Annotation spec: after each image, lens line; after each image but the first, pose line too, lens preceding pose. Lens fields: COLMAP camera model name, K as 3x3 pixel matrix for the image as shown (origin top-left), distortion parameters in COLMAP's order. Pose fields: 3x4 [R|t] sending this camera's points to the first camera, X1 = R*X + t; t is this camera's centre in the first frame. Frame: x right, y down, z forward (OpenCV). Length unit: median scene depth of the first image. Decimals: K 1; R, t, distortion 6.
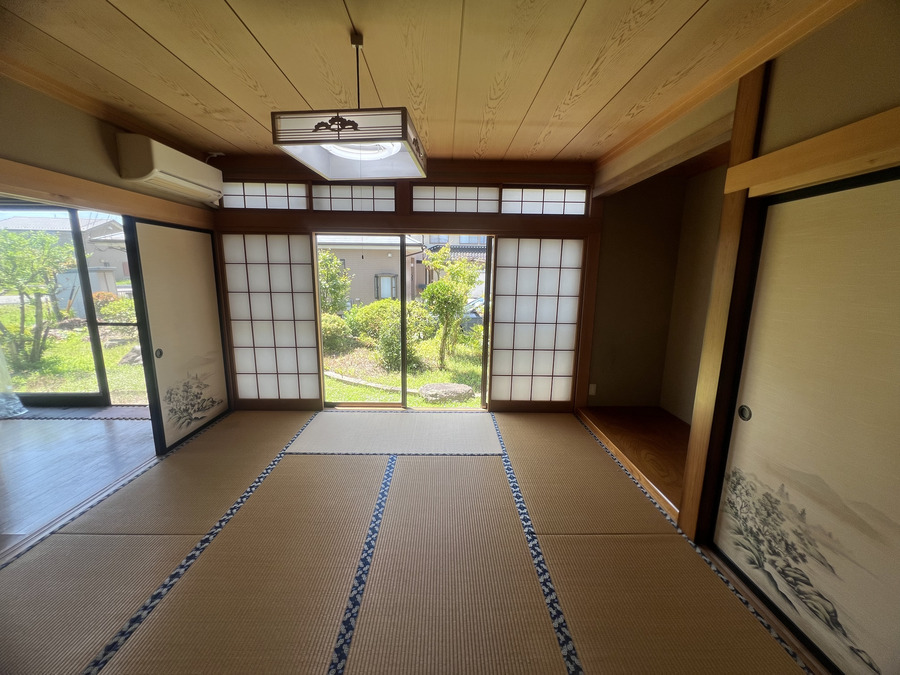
lens RADIAL K [[360.9, 0, 449.1], [0, 360.9, 339.1], [0, 0, 1]] dist [0.000149, -0.000340]
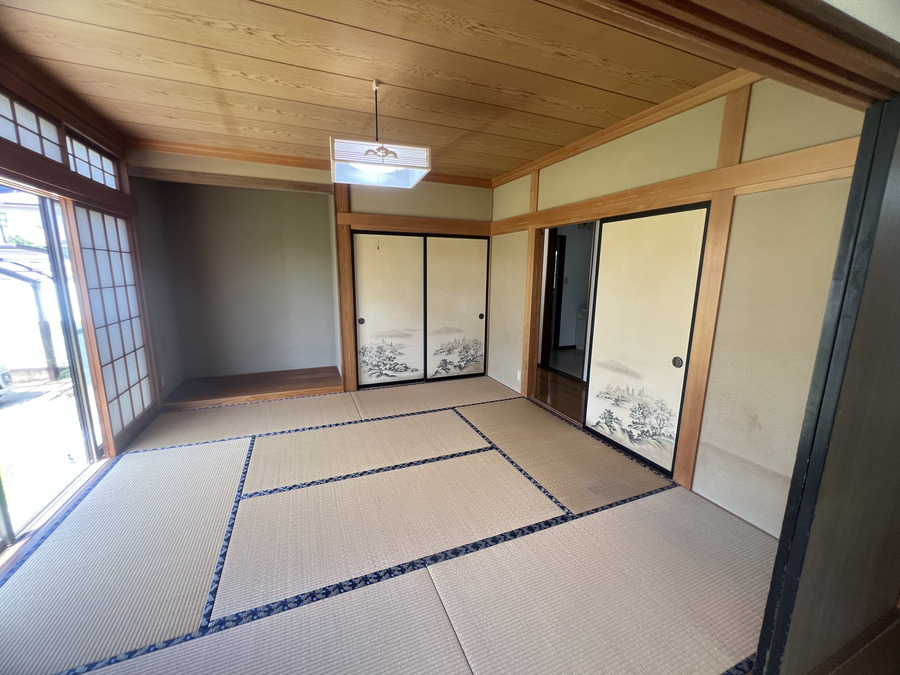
lens RADIAL K [[360.9, 0, 449.1], [0, 360.9, 339.1], [0, 0, 1]] dist [0.000149, -0.000340]
pose [[-0.370559, -0.184160, 0.910369, -1.560939], [0.158307, 0.953282, 0.257279, -0.199960], [-0.915219, 0.239454, -0.324094, 1.258794]]
